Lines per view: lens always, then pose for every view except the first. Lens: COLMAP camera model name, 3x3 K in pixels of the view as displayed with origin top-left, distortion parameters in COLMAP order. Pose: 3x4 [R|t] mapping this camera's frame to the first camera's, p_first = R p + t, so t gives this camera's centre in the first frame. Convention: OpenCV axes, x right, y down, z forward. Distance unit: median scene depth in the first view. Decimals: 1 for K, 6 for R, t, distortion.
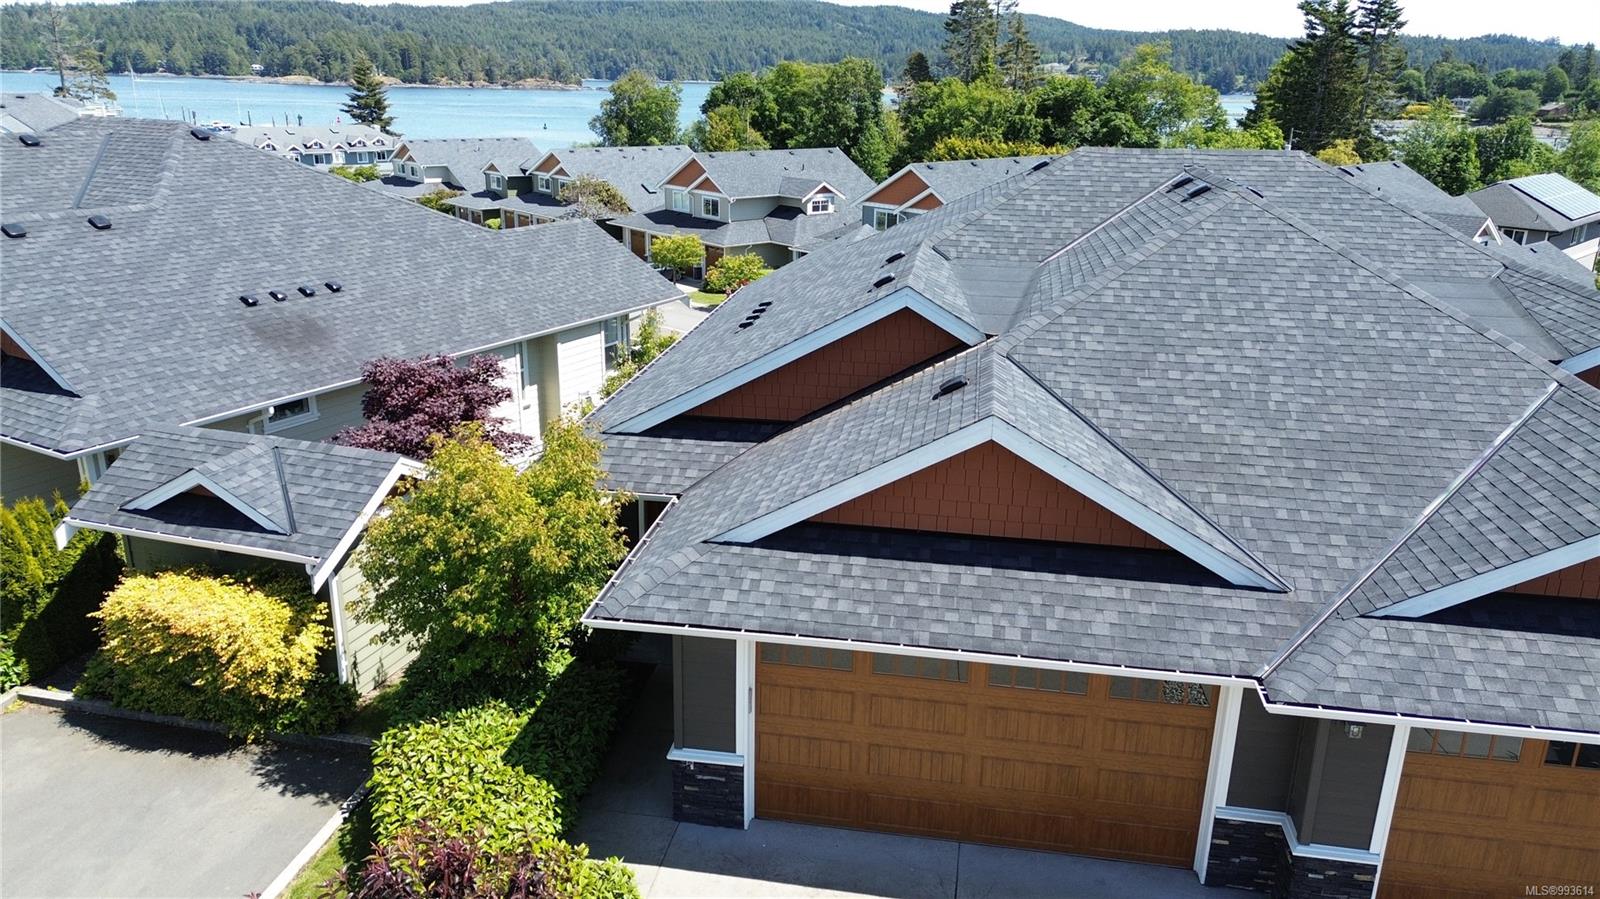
lens RADIAL K [[1138.0, 0, 800.0], [0, 1138.0, 449.5], [0, 0, 1]] dist [0.070693, -0.070168]
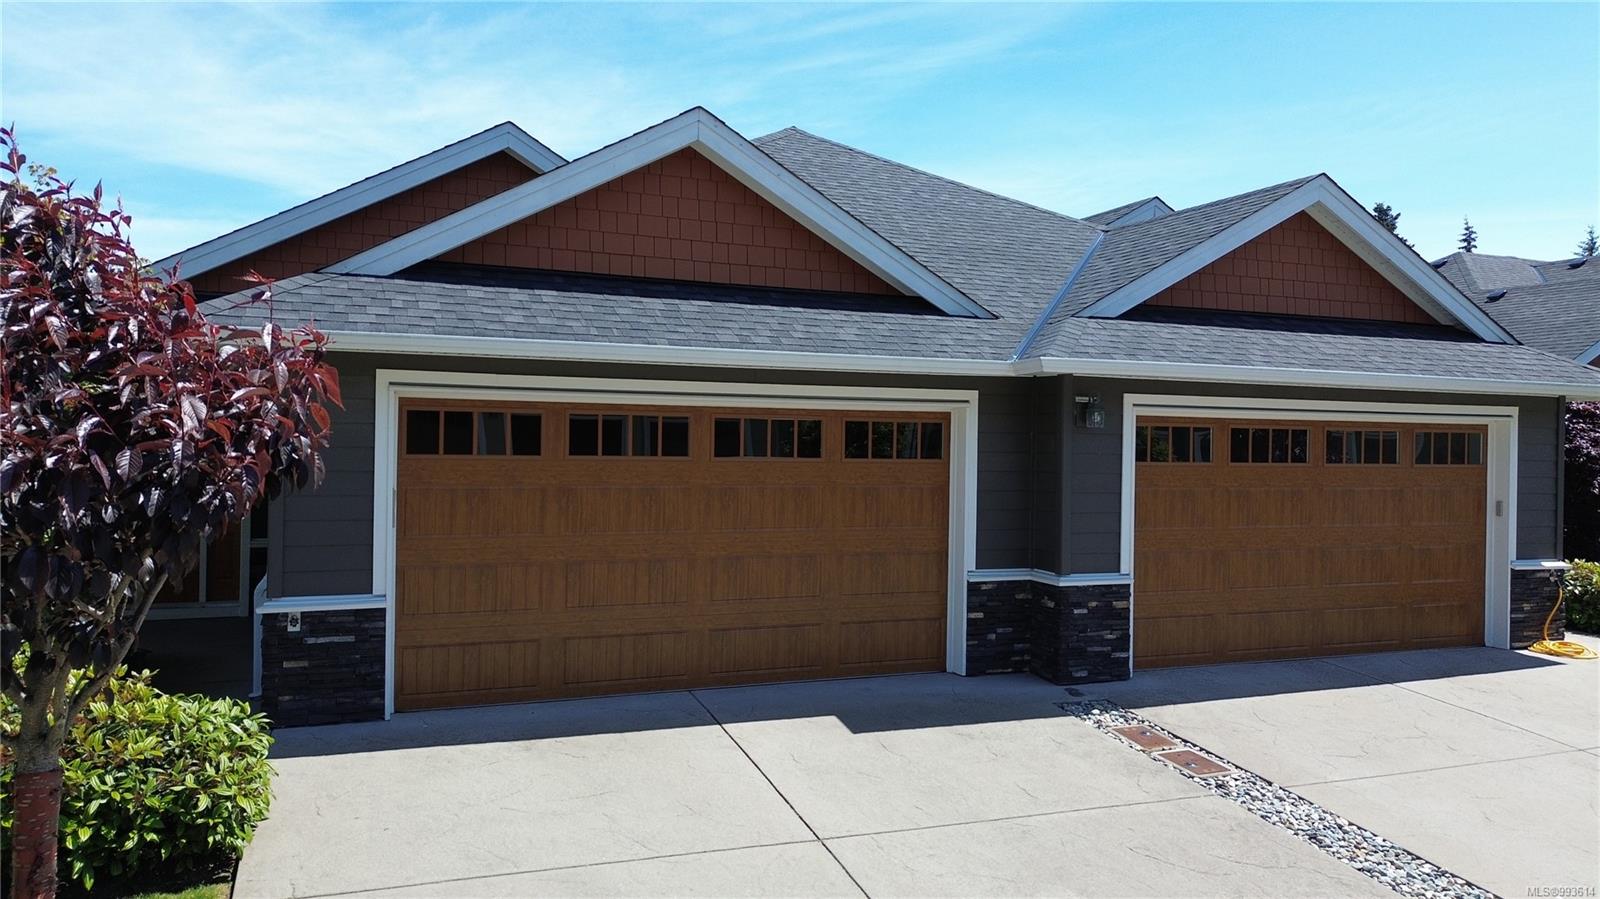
lens RADIAL K [[1105.3, 0, 800.1], [0, 1105.3, 468.4], [0, 0, 1]] dist [0.059181, -0.000388]
pose [[0.859203, -0.010520, 0.511527, -0.146548], [0.159852, 0.955258, -0.248855, 0.334185], [-0.486023, 0.295585, 0.822442, 0.262815]]
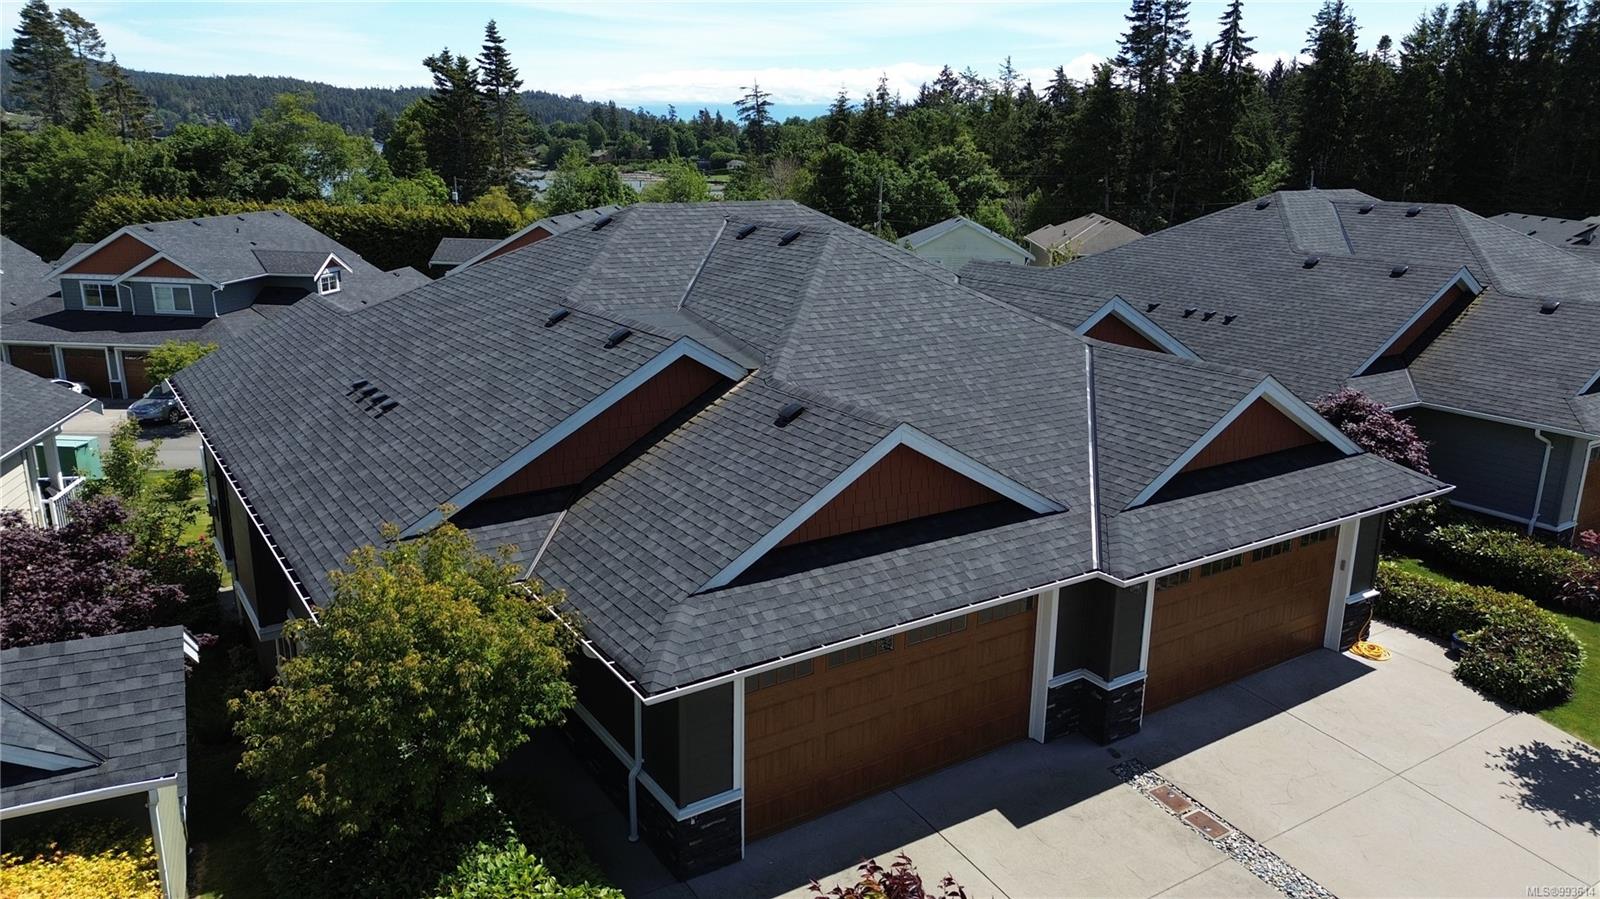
lens RADIAL K [[1144.2, 0, 789.7], [0, 1144.2, 443.7], [0, 0, 1]] dist [0.081674, -0.070213]
pose [[0.735152, -0.183986, 0.652458, -0.541606], [0.212720, 0.976462, 0.035671, -0.057830], [-0.643663, 0.112568, 0.756985, 0.110845]]
